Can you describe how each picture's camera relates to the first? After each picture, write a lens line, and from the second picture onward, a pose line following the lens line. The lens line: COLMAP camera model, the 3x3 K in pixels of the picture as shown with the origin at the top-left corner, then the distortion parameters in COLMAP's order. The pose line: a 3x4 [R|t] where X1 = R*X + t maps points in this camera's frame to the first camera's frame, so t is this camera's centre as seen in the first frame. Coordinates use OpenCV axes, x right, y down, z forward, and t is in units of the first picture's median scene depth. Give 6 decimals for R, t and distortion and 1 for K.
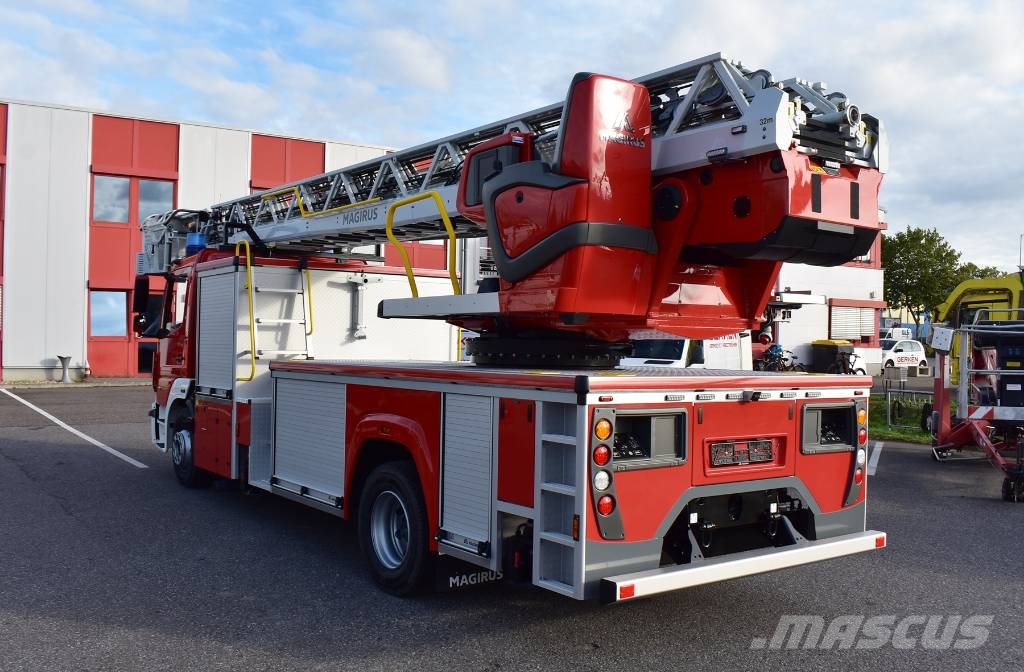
lens RADIAL K [[966.9, 0, 510.0], [0, 966.9, 336.3], [0, 0, 1]] dist [-0.006283, 0.000000]
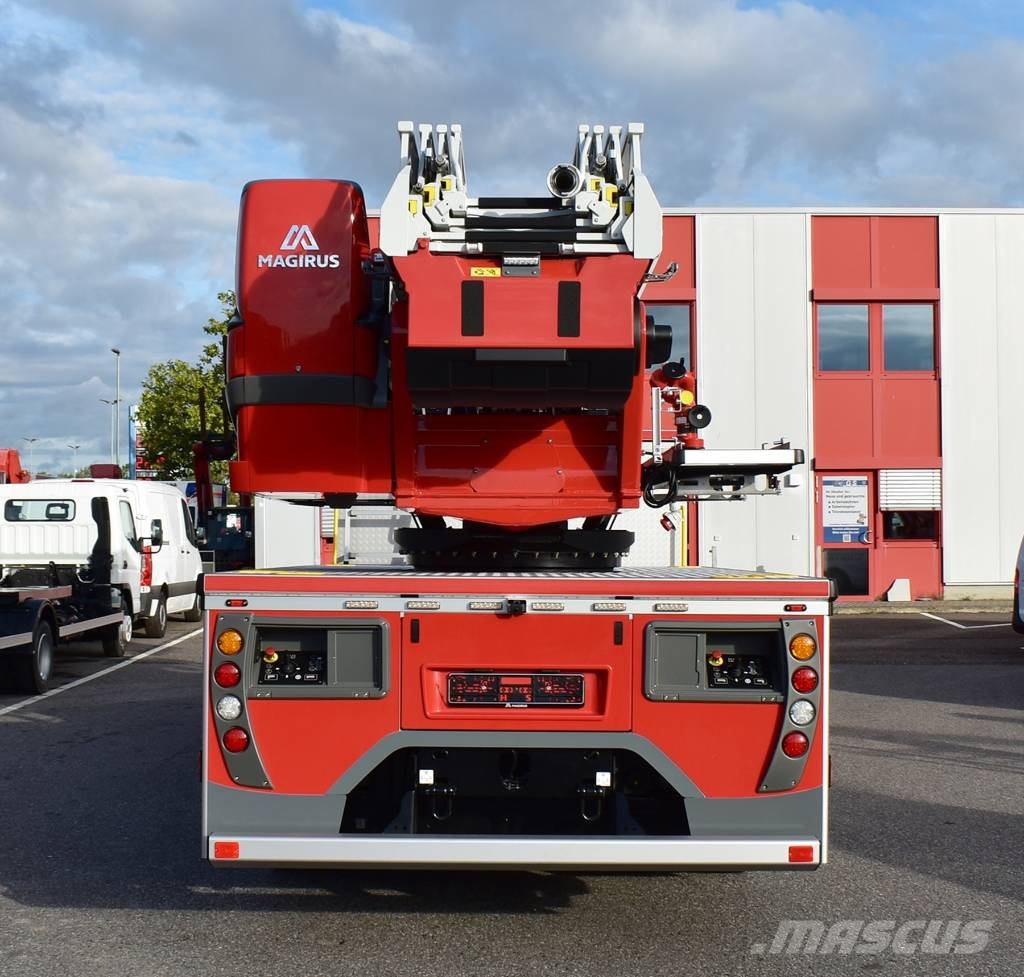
lens RADIAL K [[1522.6, 0, 517.1], [0, 1522.6, 487.6], [0, 0, 1]] dist [-0.112279, 0.000000]
pose [[0.792987, -0.033661, -0.608308, 0.841710], [0.014050, 0.999217, -0.036978, 0.016805], [0.609077, 0.020776, 0.792839, 0.141357]]
